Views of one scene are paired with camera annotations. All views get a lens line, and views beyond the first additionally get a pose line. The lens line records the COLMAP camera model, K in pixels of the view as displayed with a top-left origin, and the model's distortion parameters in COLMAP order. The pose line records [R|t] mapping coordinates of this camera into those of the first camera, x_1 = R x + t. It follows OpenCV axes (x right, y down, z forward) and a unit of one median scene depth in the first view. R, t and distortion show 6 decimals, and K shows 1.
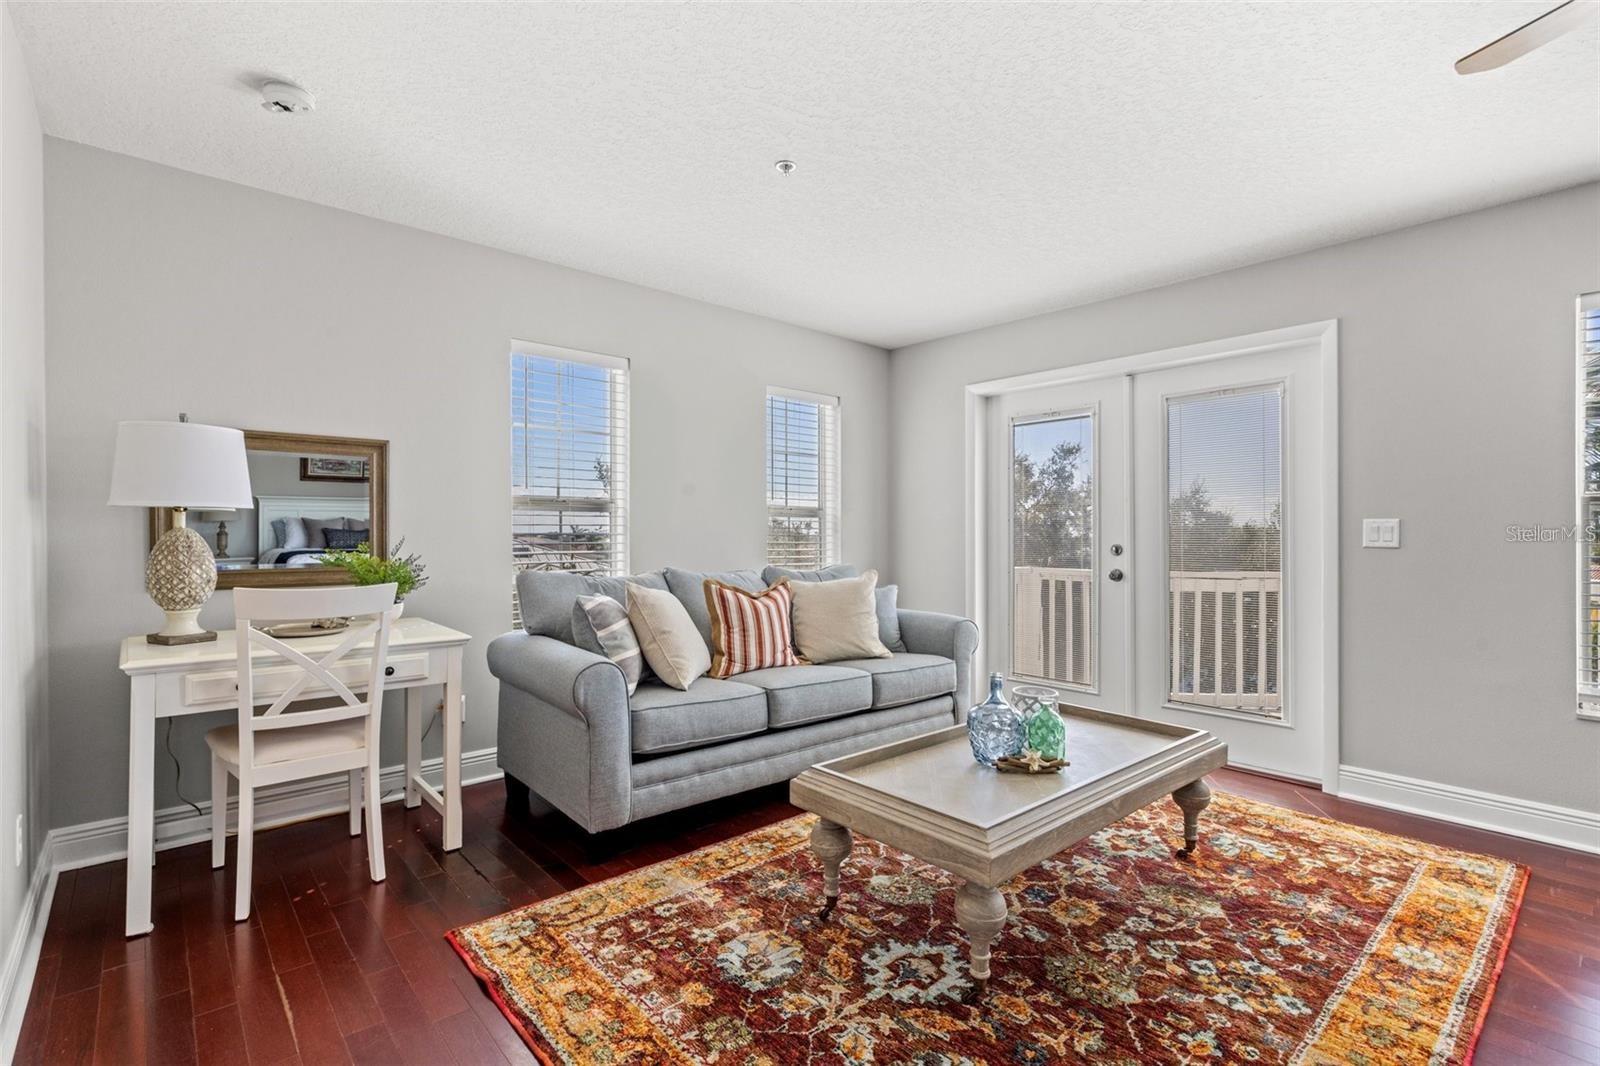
lens RADIAL K [[737.6, 0, 808.3], [0, 737.6, 543.4], [0, 0, 1]] dist [0.000781, -0.000271]
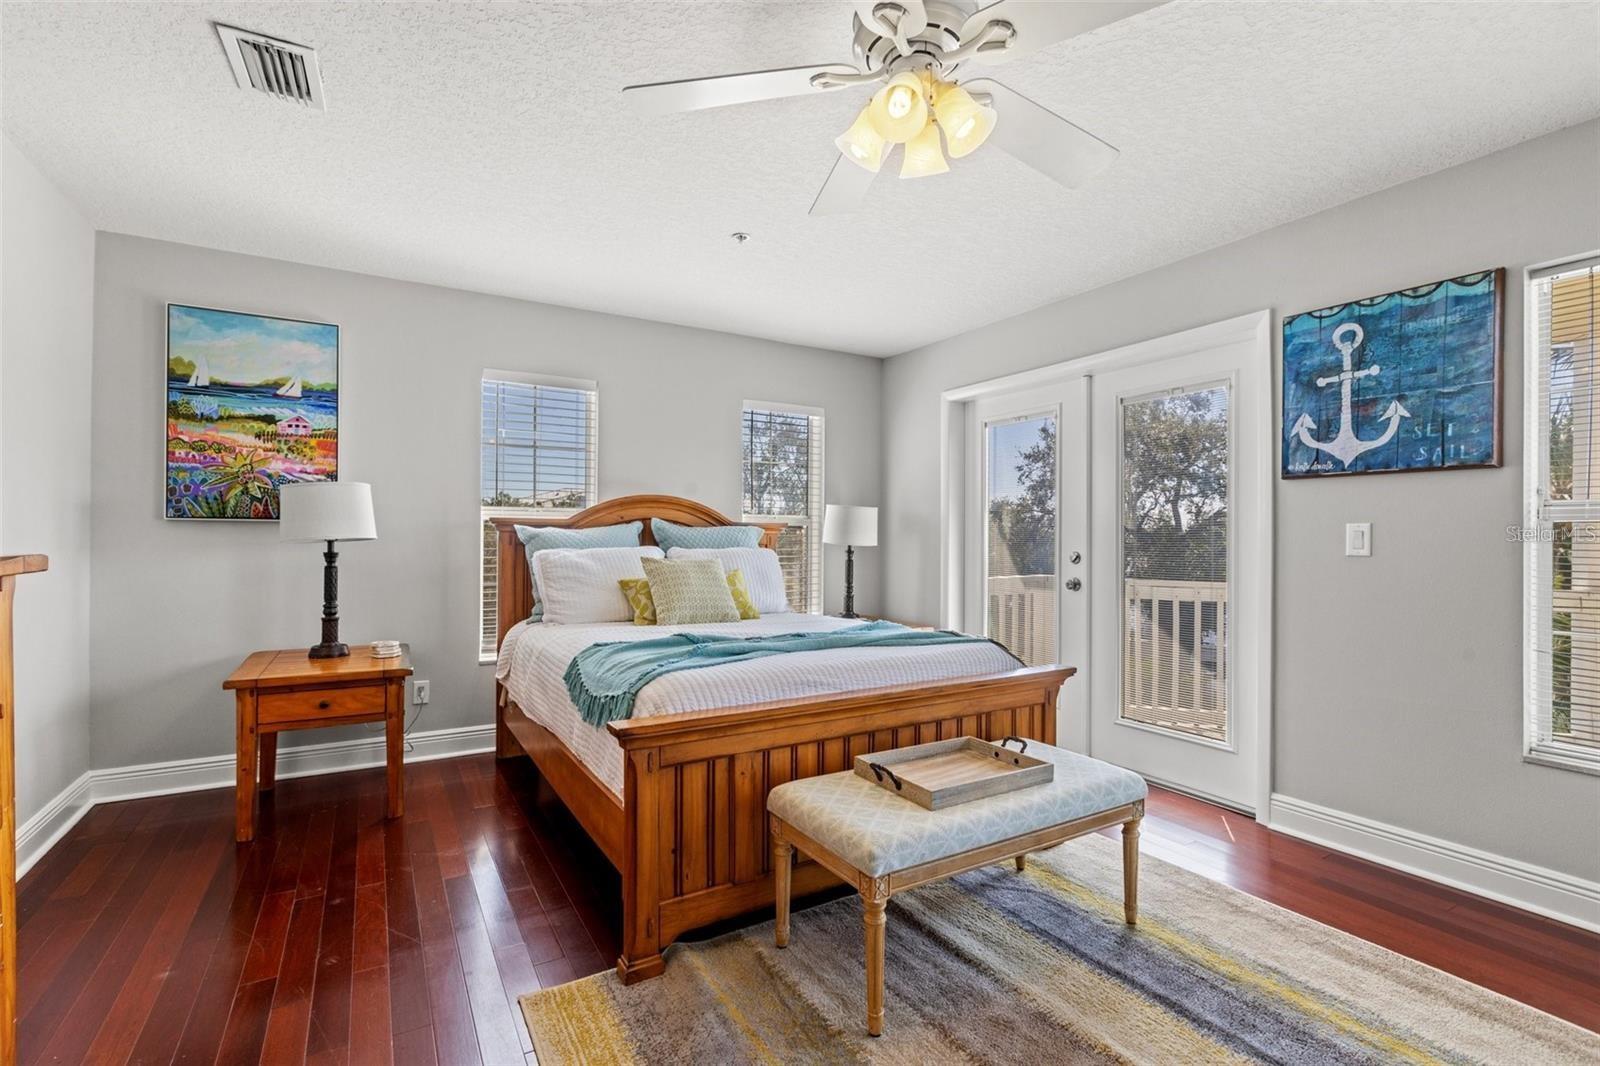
lens RADIAL K [[737.6, 0, 798.5], [0, 737.6, 531.0], [0, 0, 1]] dist [0.000781, -0.000271]
pose [[0.983736, -0.004168, -0.179573, 0.239971], [-0.000485, 0.999666, -0.025855, -0.000882], [0.179621, 0.025522, 0.983405, -0.010724]]
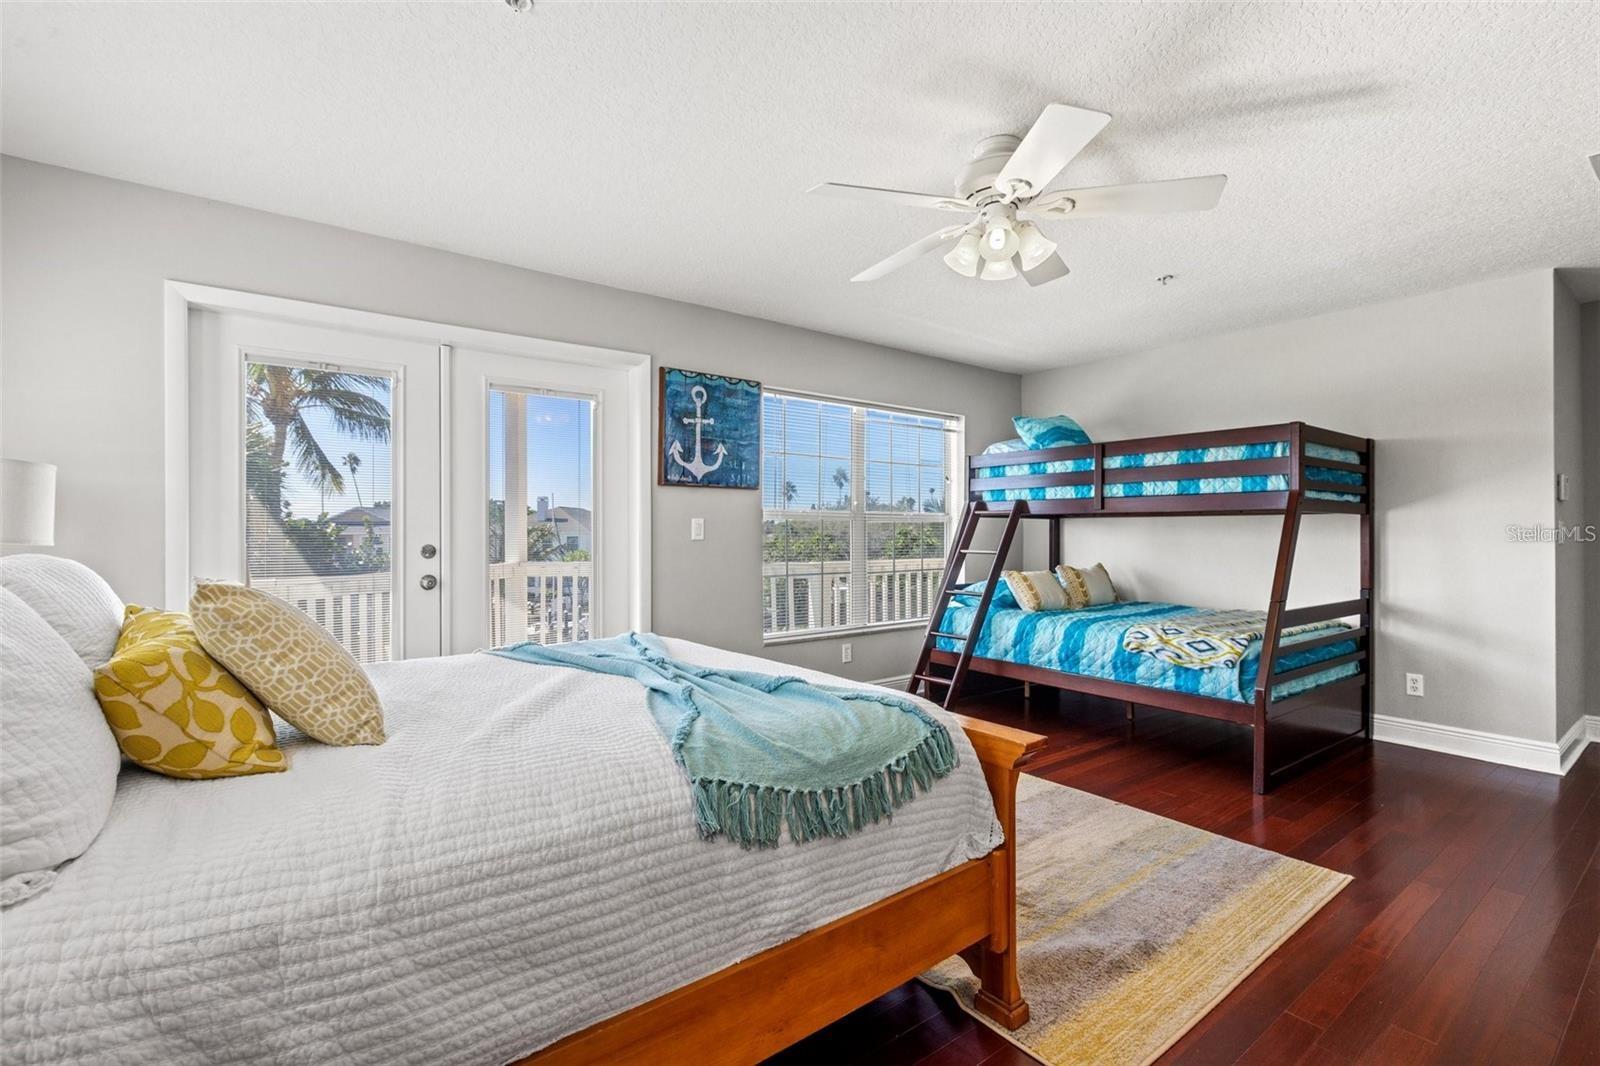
lens RADIAL K [[737.6, 0, 795.1], [0, 737.6, 537.6], [0, 0, 1]] dist [0.000781, -0.000271]
pose [[0.070524, -0.008312, 0.997475, -0.401576], [0.014751, 0.999865, 0.007289, -0.004408], [-0.997401, 0.014200, 0.070637, 0.542712]]
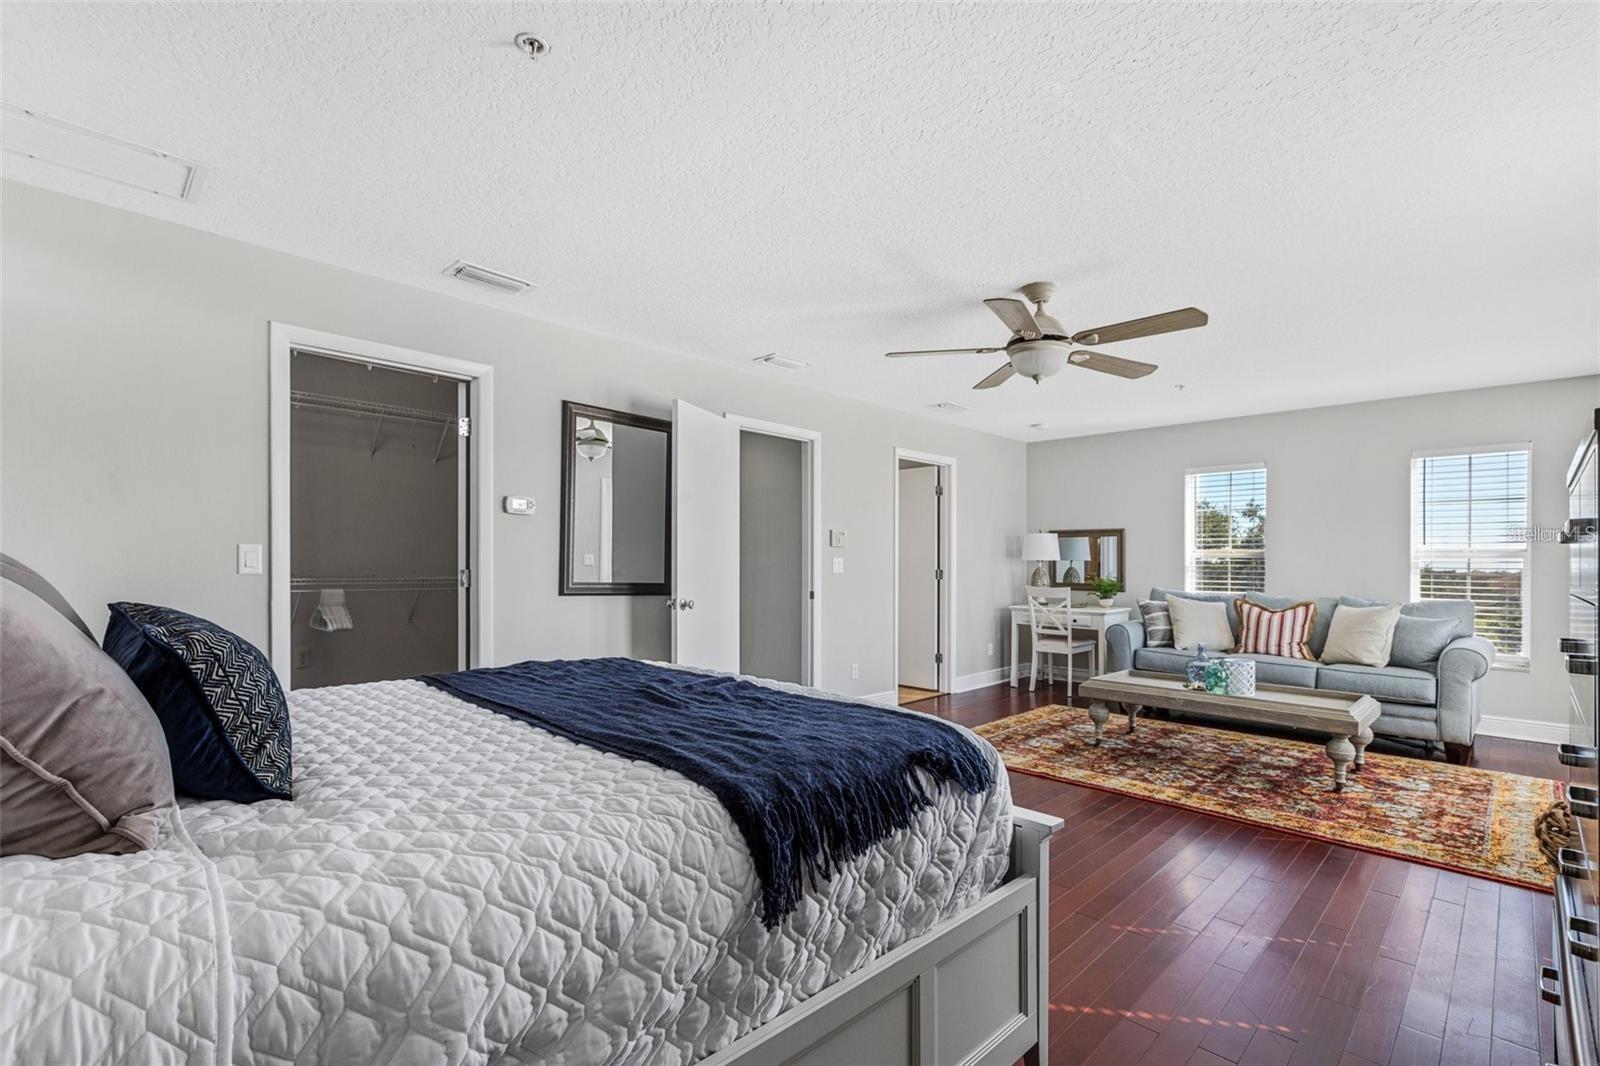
lens RADIAL K [[737.6, 0, 801.1], [0, 737.6, 545.8], [0, 0, 1]] dist [0.000781, -0.000271]
pose [[0.080441, -0.020965, -0.996539, 1.694376], [-0.016552, 0.999613, -0.022366, -0.019723], [0.996622, 0.018294, 0.080063, -0.178578]]
